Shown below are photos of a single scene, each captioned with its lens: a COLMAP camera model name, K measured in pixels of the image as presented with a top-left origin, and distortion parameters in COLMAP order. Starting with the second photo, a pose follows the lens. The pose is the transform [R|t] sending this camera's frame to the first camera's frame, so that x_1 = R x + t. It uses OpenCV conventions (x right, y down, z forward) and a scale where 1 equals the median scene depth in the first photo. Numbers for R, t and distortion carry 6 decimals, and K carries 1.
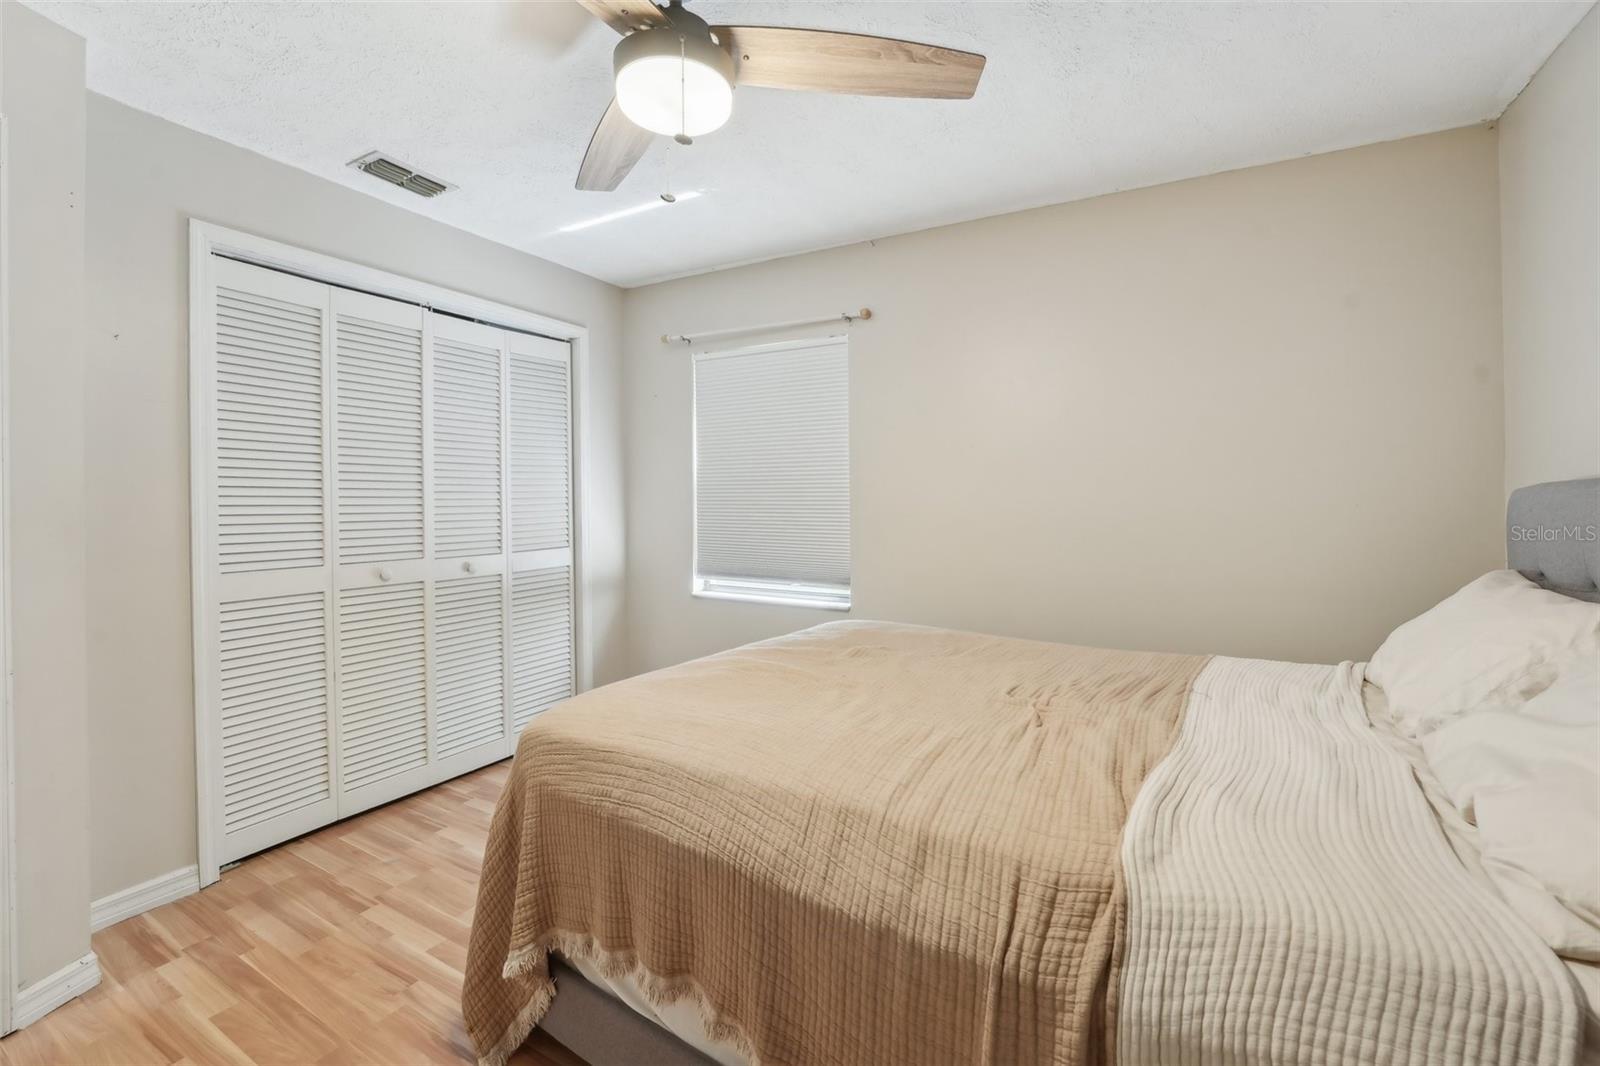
lens RADIAL K [[654.8, 0, 797.5], [0, 654.8, 525.5], [0, 0, 1]] dist [-0.025305, 0.000554]
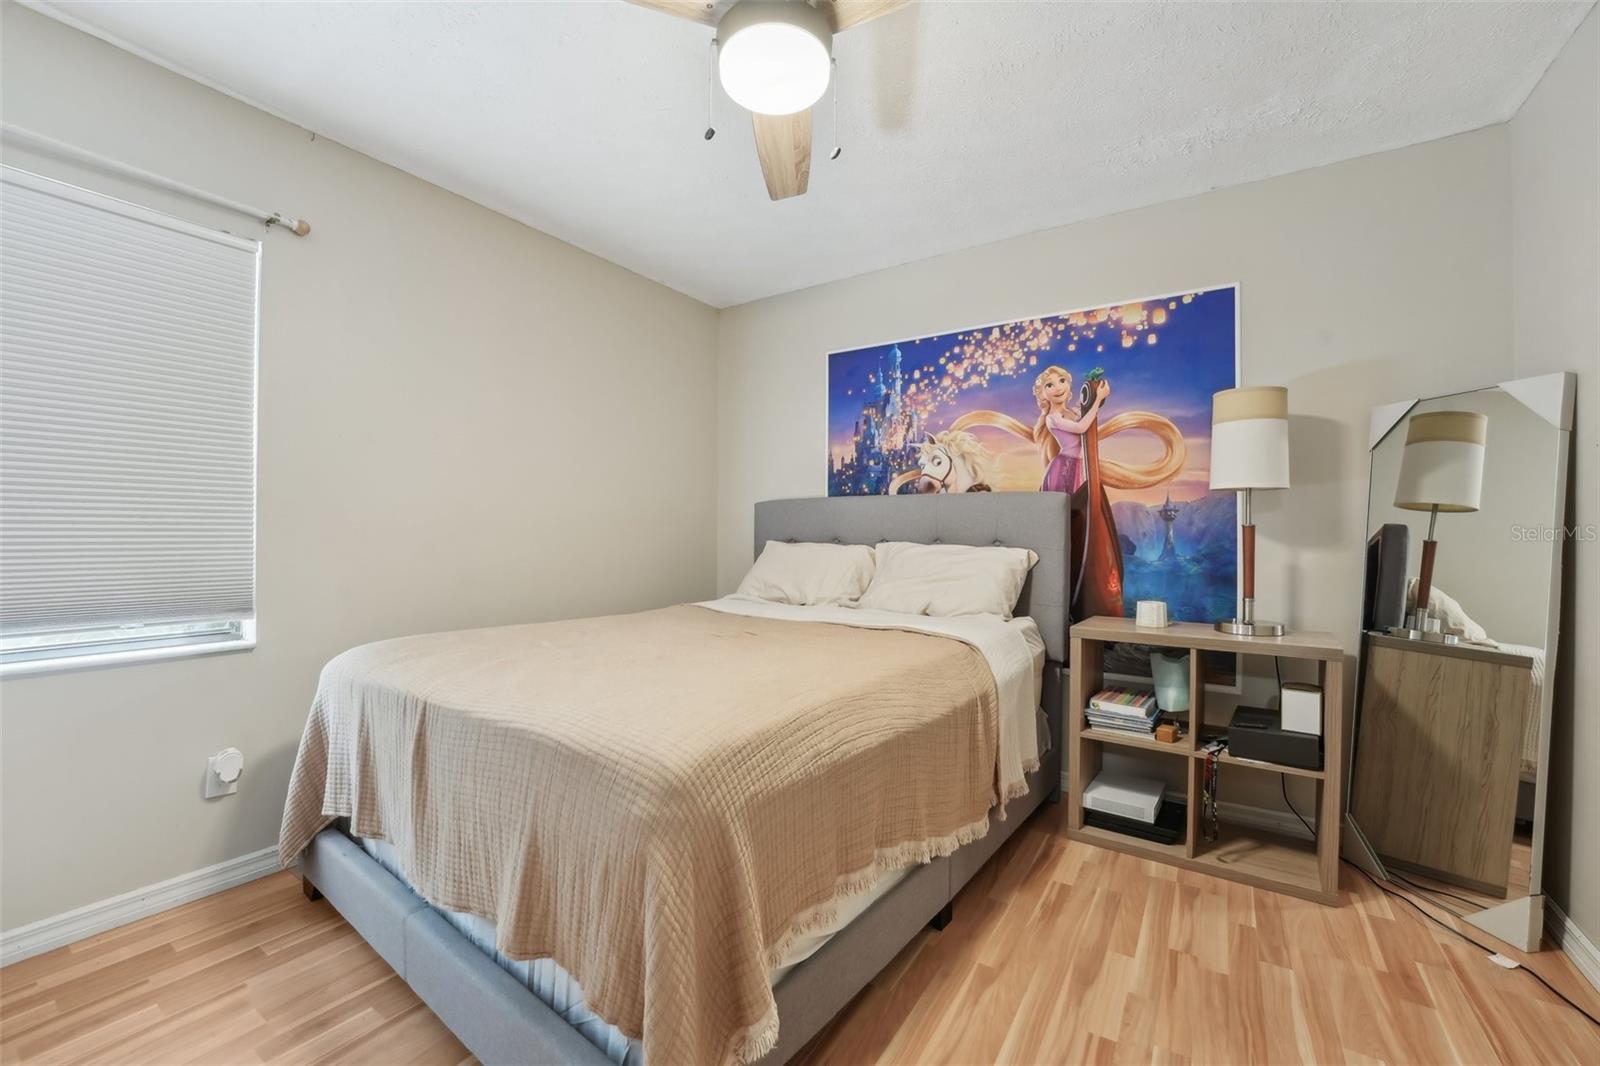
lens RADIAL K [[649.6, 0, 798.9], [0, 649.6, 540.0], [0, 0, 1]] dist [-0.028529, 0.000209]
pose [[0.081645, -0.013335, 0.996572, -1.189981], [0.032411, 0.999417, 0.010718, 0.065502], [-0.996134, 0.031424, 0.082029, 0.863517]]
